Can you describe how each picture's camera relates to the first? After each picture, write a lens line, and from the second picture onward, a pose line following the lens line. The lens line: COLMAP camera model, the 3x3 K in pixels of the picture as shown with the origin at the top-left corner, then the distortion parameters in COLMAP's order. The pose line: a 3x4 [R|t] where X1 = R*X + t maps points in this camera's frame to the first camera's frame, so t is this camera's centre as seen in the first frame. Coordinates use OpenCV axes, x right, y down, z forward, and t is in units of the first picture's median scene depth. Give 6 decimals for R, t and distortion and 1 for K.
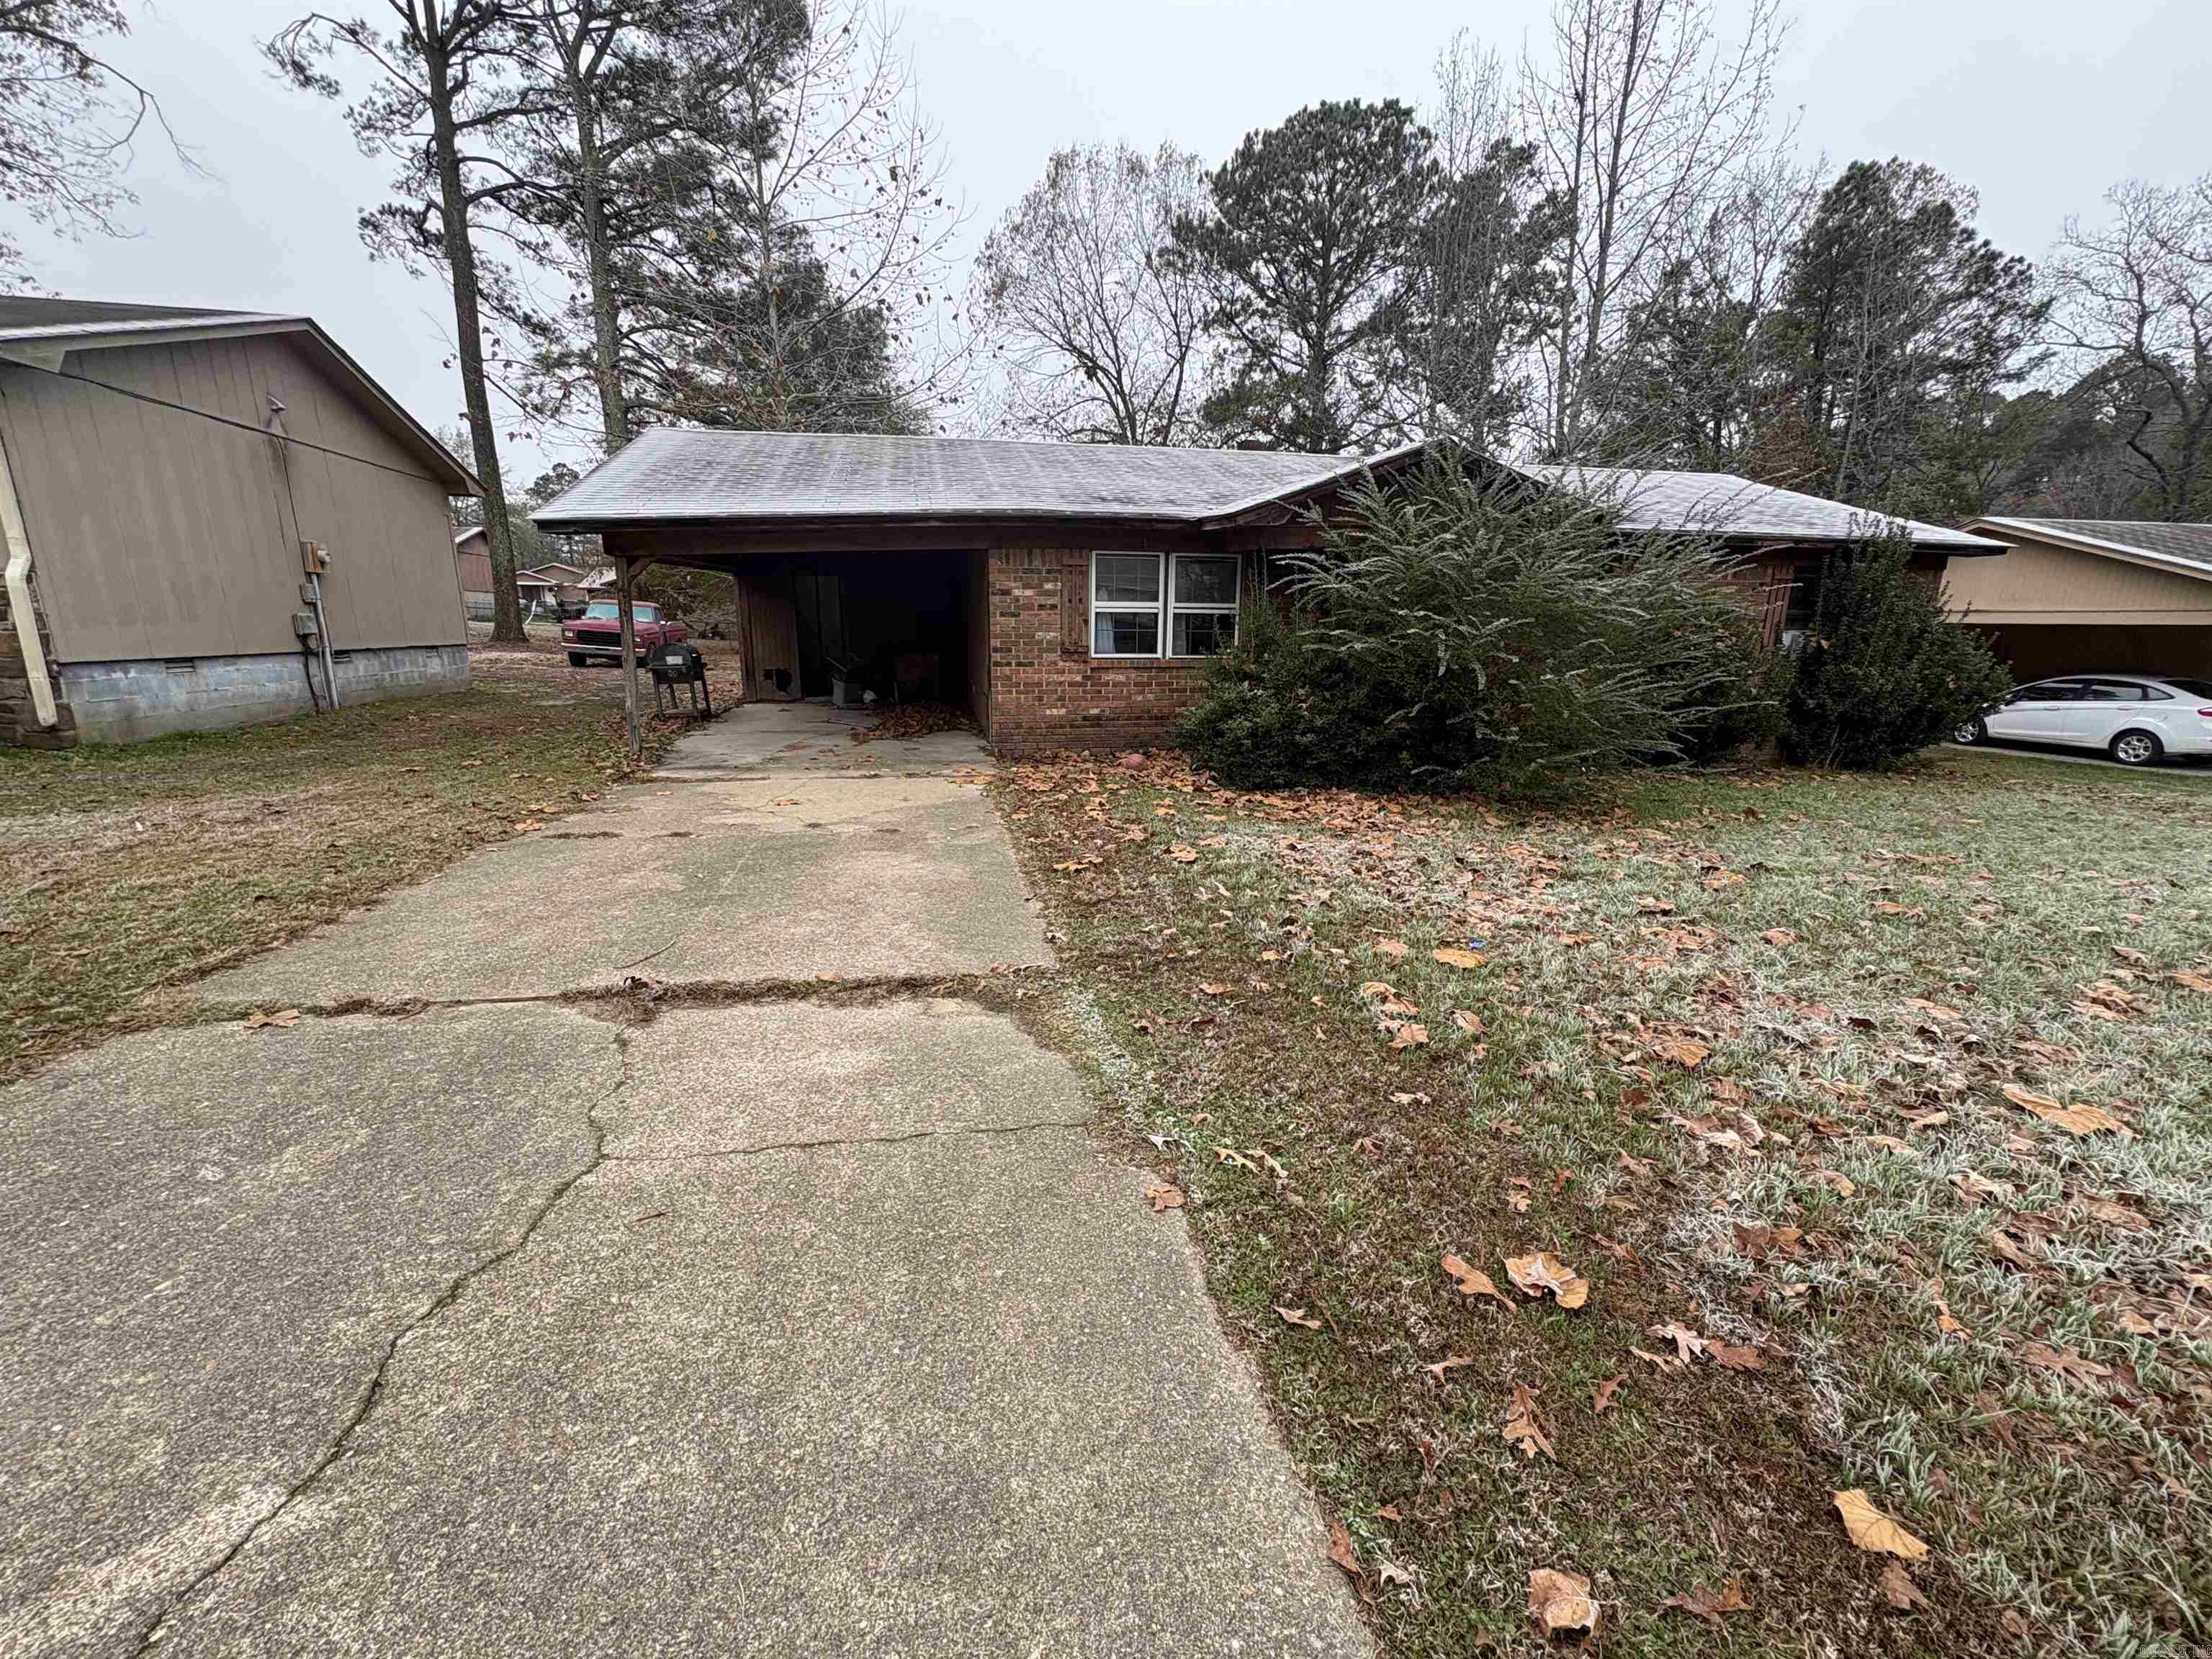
lens RADIAL K [[876.3, 0, 1102.5], [0, 876.3, 838.0], [0, 0, 1]] dist [0.000560, -0.000107]
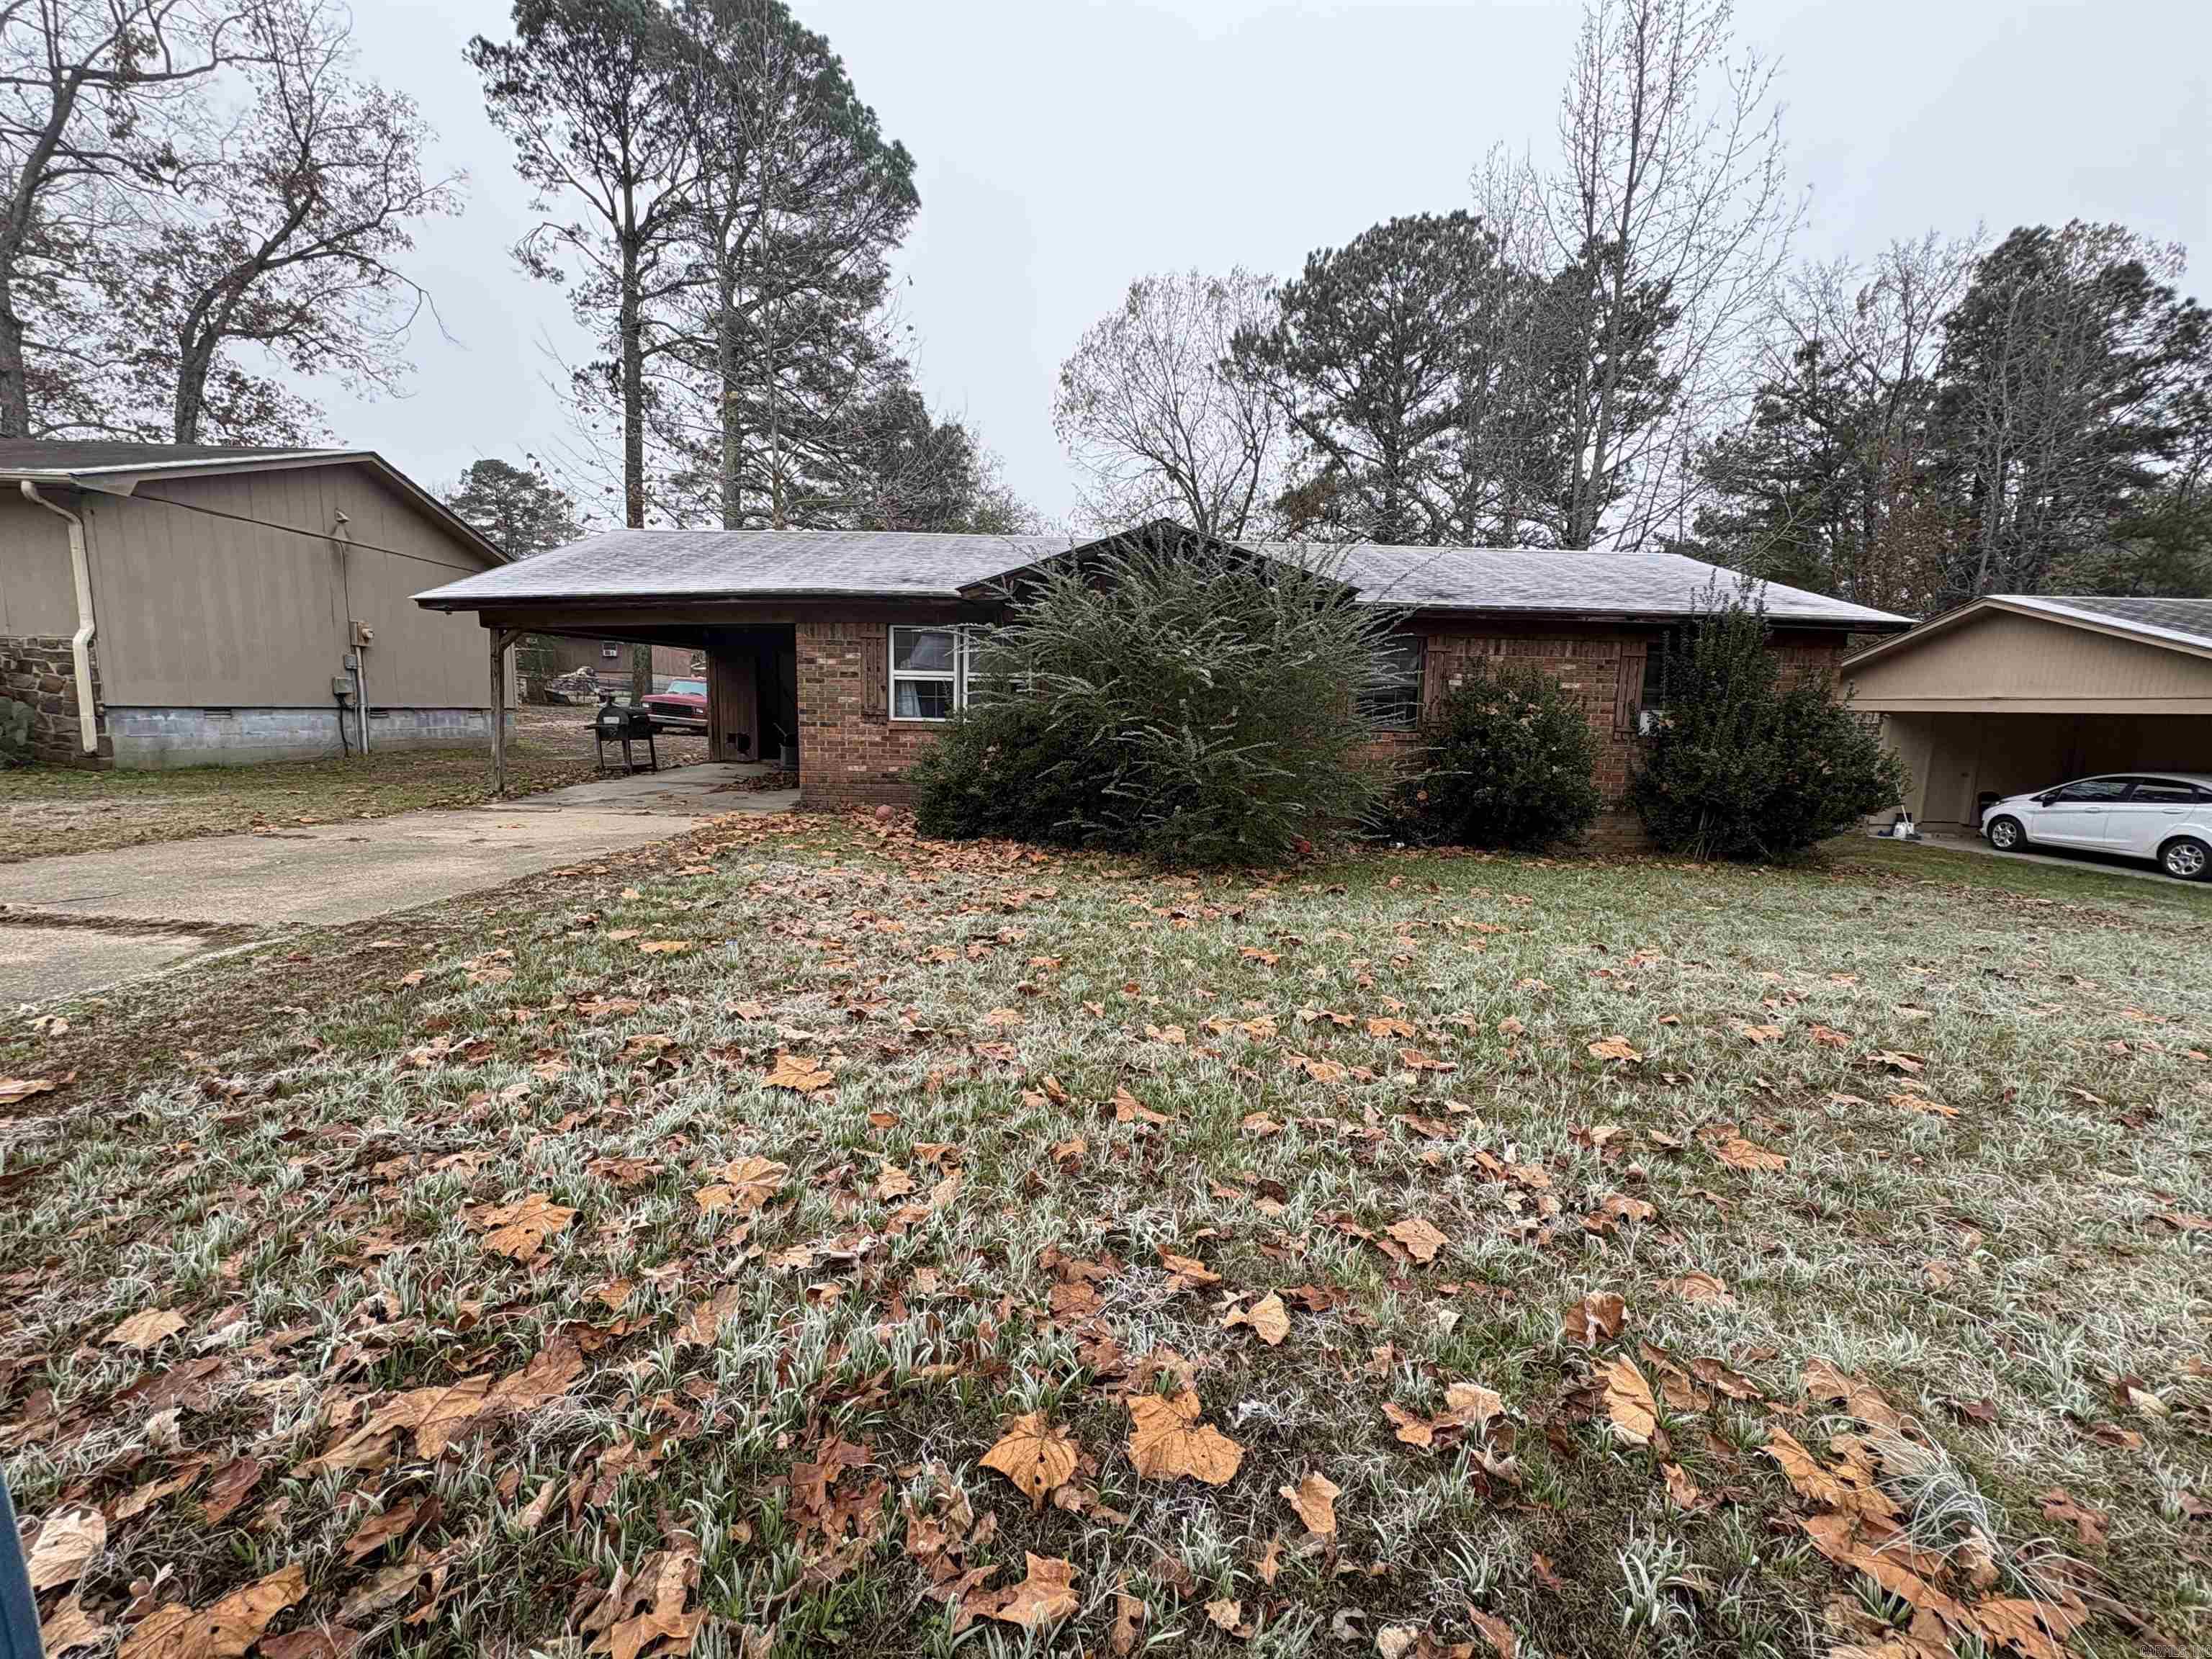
lens RADIAL K [[876.3, 0, 1103.9], [0, 876.3, 838.8], [0, 0, 1]] dist [0.000560, -0.000107]
pose [[0.982488, 0.042785, -0.181345, 0.186911], [-0.060233, 0.993952, -0.091826, 0.010660], [0.176320, 0.101141, 0.979123, -0.004602]]
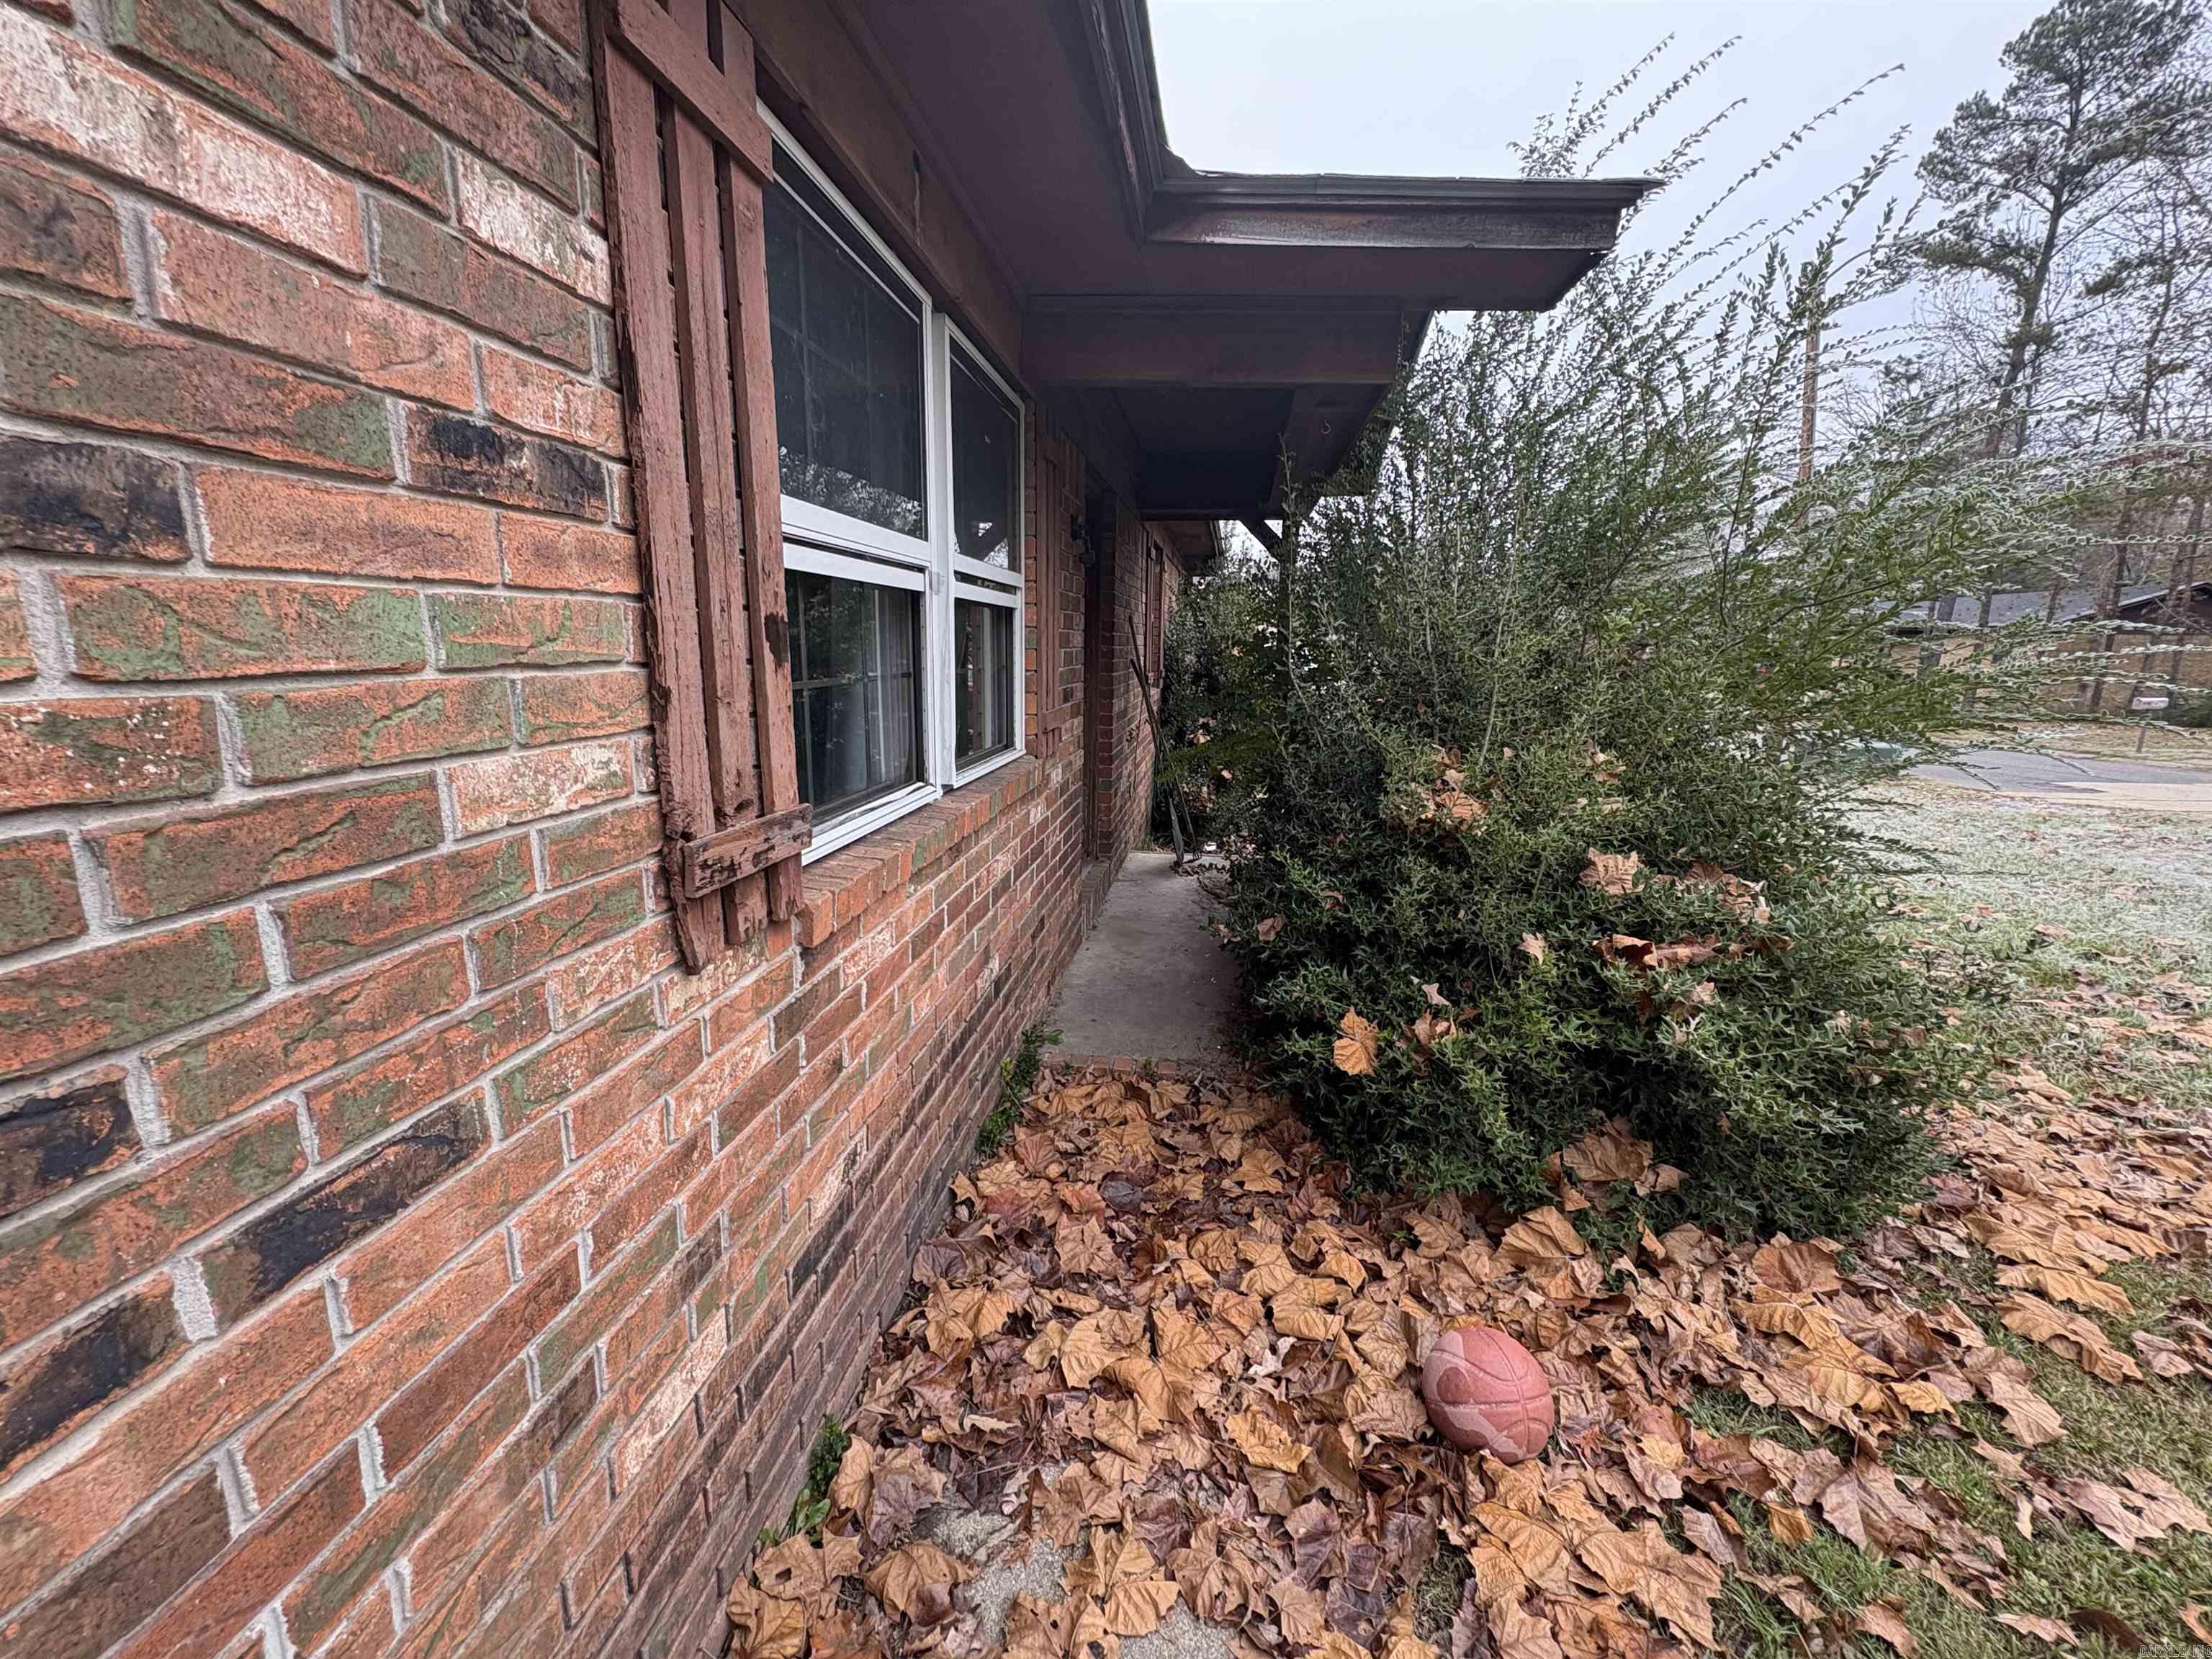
lens RADIAL K [[876.3, 0, 1109.7], [0, 876.3, 829.4], [0, 0, 1]] dist [0.000560, -0.000107]
pose [[0.341365, -0.199927, 0.918422, -0.052502], [0.211270, 0.968434, 0.132287, -0.091111], [-0.915879, 0.148877, 0.372828, 0.367992]]
